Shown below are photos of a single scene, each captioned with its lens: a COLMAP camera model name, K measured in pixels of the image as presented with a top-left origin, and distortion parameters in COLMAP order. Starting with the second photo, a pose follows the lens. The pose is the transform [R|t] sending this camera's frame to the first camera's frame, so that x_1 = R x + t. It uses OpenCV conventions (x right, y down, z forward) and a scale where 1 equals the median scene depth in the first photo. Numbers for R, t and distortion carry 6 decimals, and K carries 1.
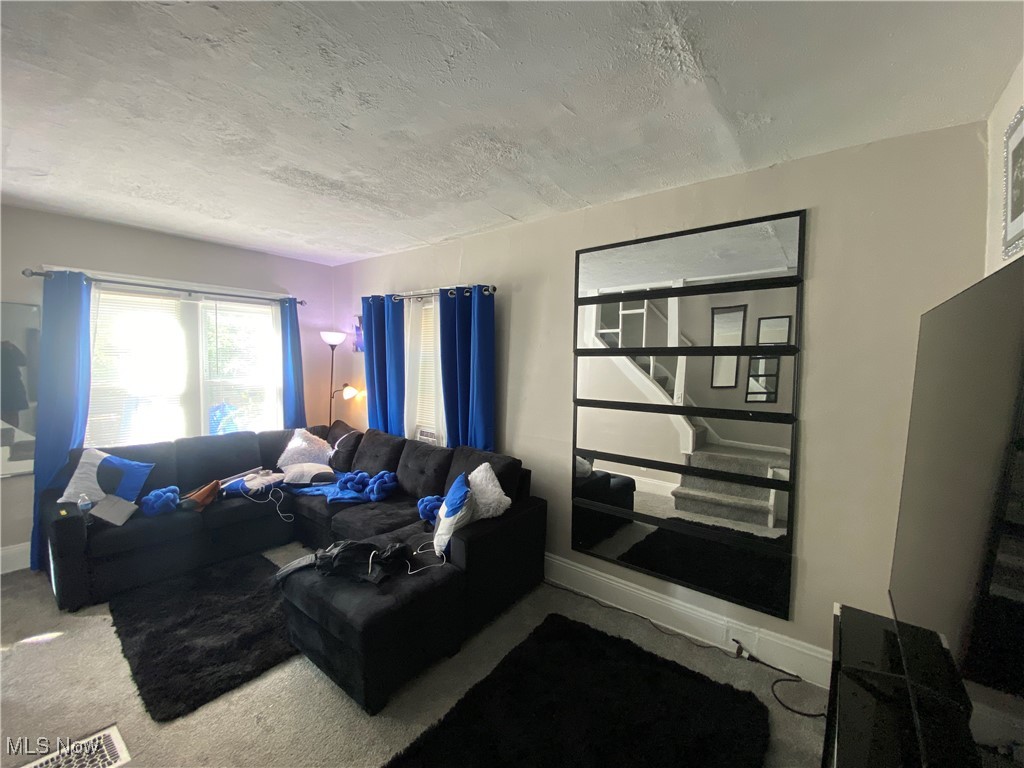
lens RADIAL K [[416.9, 0, 513.9], [0, 416.9, 385.1], [0, 0, 1]] dist [0.002317, -0.000647]
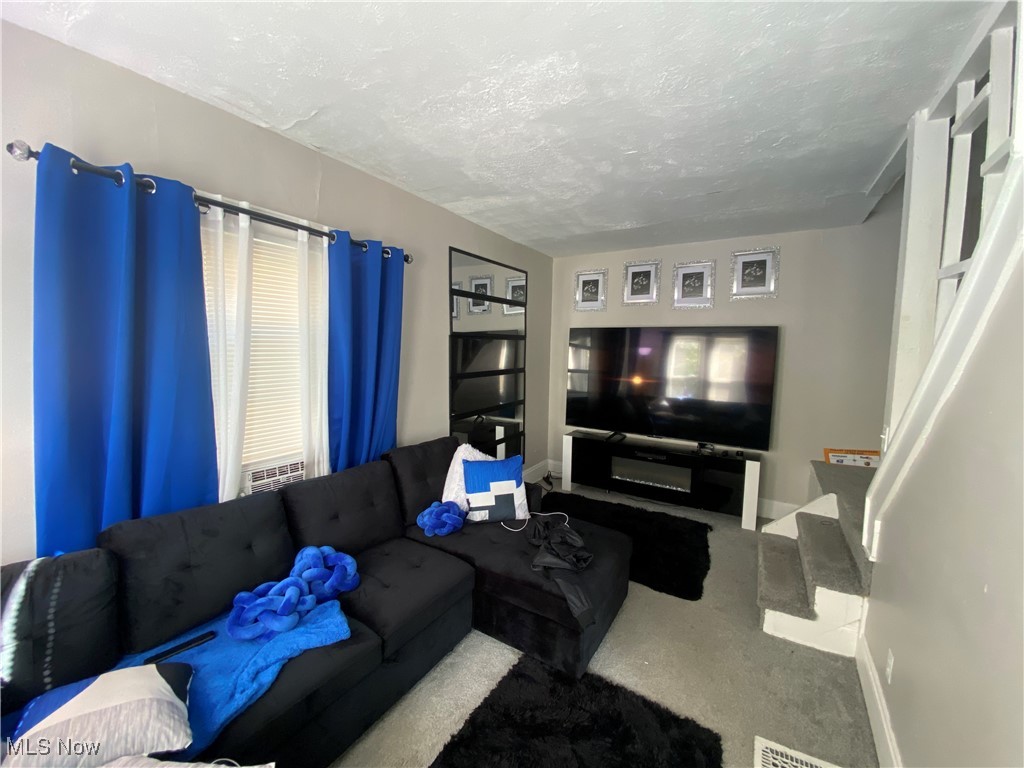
lens RADIAL K [[416.9, 0, 514.0], [0, 416.9, 385.0], [0, 0, 1]] dist [0.002317, -0.000647]
pose [[-0.149121, -0.110282, 0.982650, -0.838747], [0.032614, 0.992672, 0.116356, -0.055735], [-0.988281, 0.049399, -0.144431, 0.803375]]
